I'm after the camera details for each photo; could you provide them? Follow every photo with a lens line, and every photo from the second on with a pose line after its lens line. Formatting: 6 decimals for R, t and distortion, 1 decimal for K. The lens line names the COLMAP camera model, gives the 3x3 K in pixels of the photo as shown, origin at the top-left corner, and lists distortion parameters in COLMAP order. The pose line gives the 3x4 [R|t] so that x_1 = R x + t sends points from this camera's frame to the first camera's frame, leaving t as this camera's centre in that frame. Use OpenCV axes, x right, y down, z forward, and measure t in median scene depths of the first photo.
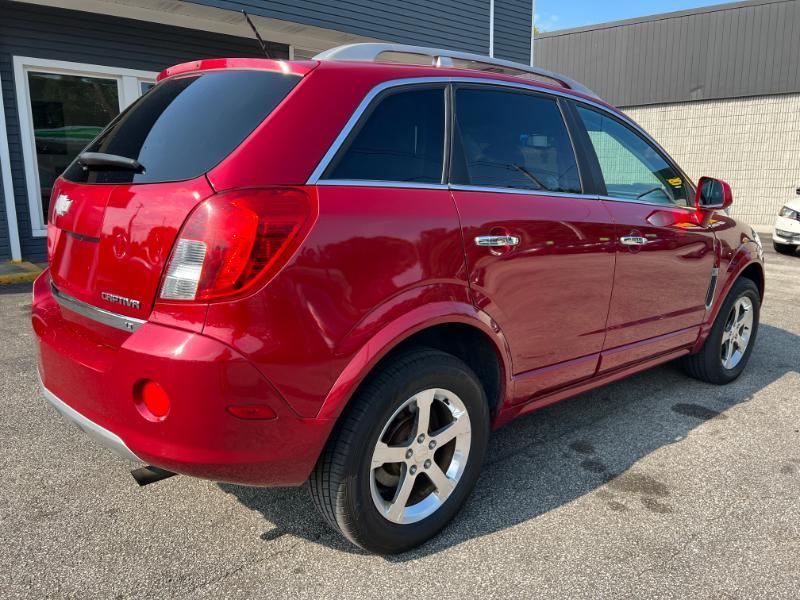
lens RADIAL K [[605.6, 0, 407.2], [0, 605.6, 295.7], [0, 0, 1]] dist [0.046248, -0.052841]
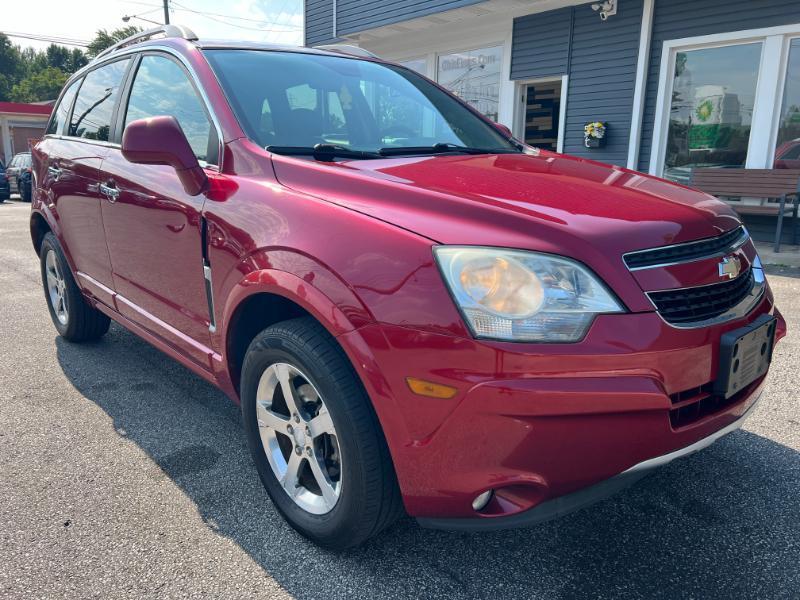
lens RADIAL K [[606.5, 0, 400.3], [0, 606.5, 302.4], [0, 0, 1]] dist [0.046796, -0.056385]
pose [[0.002570, 0.225108, -0.974331, 1.465000], [-0.199946, 0.954774, 0.220062, -0.242685], [0.979804, 0.194248, 0.047463, 1.545242]]
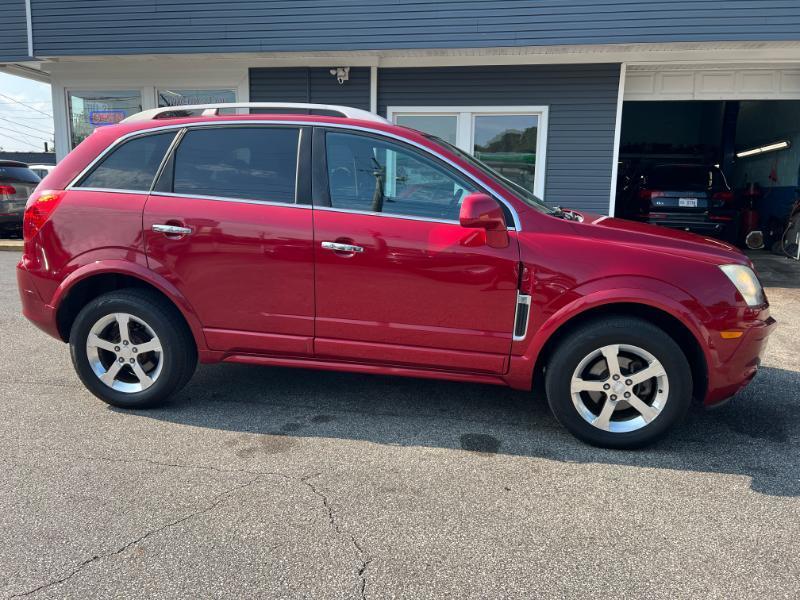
lens RADIAL K [[602.7, 0, 401.2], [0, 602.7, 299.7], [0, 0, 1]] dist [0.045402, -0.050567]
pose [[0.634683, 0.146232, -0.758811, 1.408358], [-0.161842, 0.985310, 0.054513, -0.076571], [0.755636, 0.088209, 0.649025, 0.383501]]
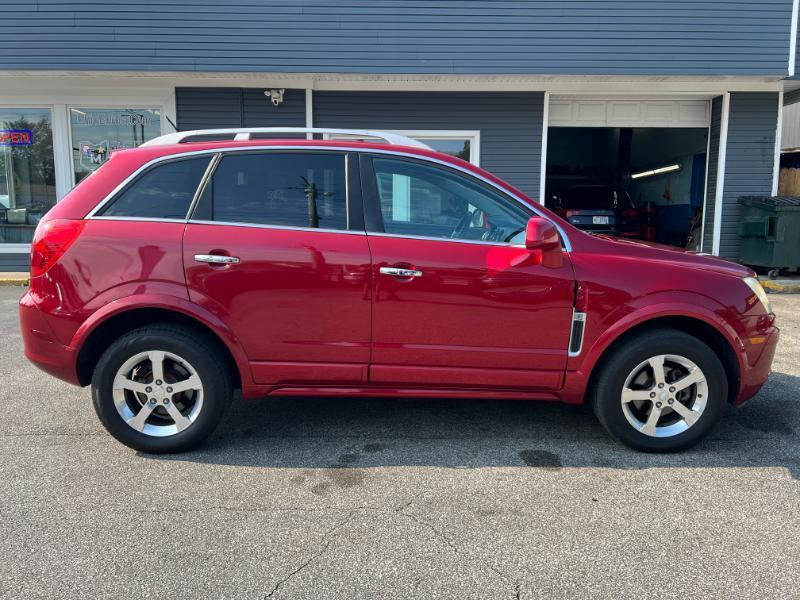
lens RADIAL K [[602.7, 0, 401.2], [0, 602.7, 299.7], [0, 0, 1]] dist [0.045402, -0.050567]
pose [[0.766694, 0.094049, -0.635087, 1.170535], [-0.124556, 0.992207, -0.003434, -0.036795], [0.629814, 0.081737, 0.772433, 0.142355]]
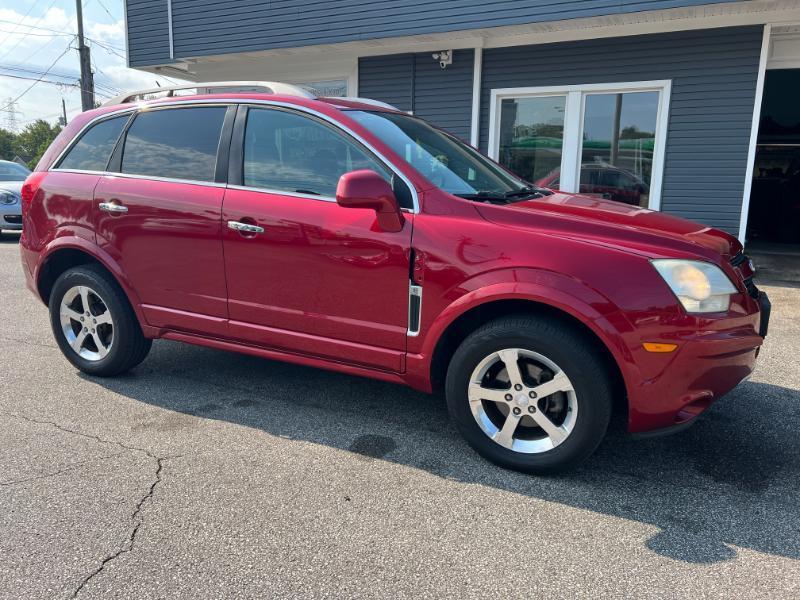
lens RADIAL K [[603.9, 0, 403.6], [0, 603.9, 300.9], [0, 0, 1]] dist [0.048023, -0.059492]
pose [[0.384090, 0.184911, -0.904590, 1.606174], [-0.188340, 0.974831, 0.119300, -0.154504], [0.903882, 0.124549, 0.409249, 0.884077]]
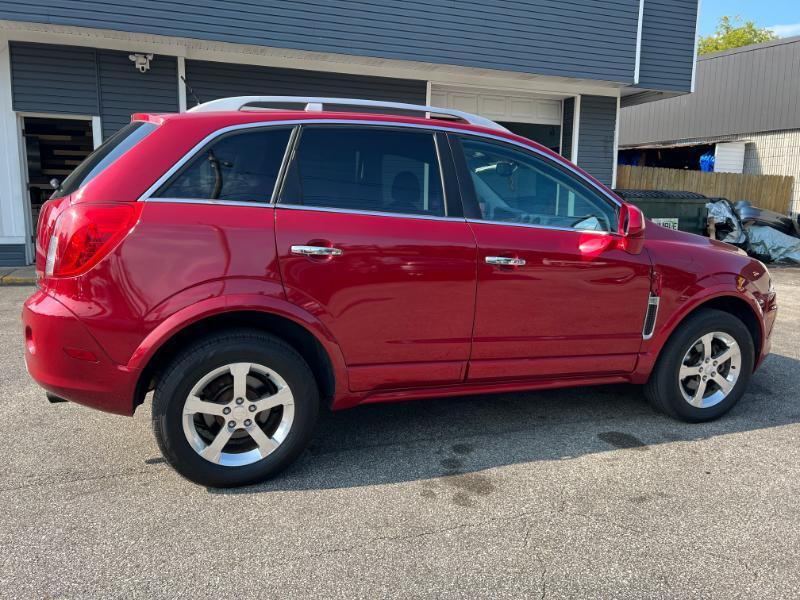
lens RADIAL K [[602.7, 0, 401.2], [0, 602.7, 299.7], [0, 0, 1]] dist [0.045402, -0.050567]
pose [[0.933605, 0.071595, -0.351079, 0.619863], [-0.083074, 0.996386, -0.017722, 0.013640], [0.348541, 0.045711, 0.936178, -0.067552]]
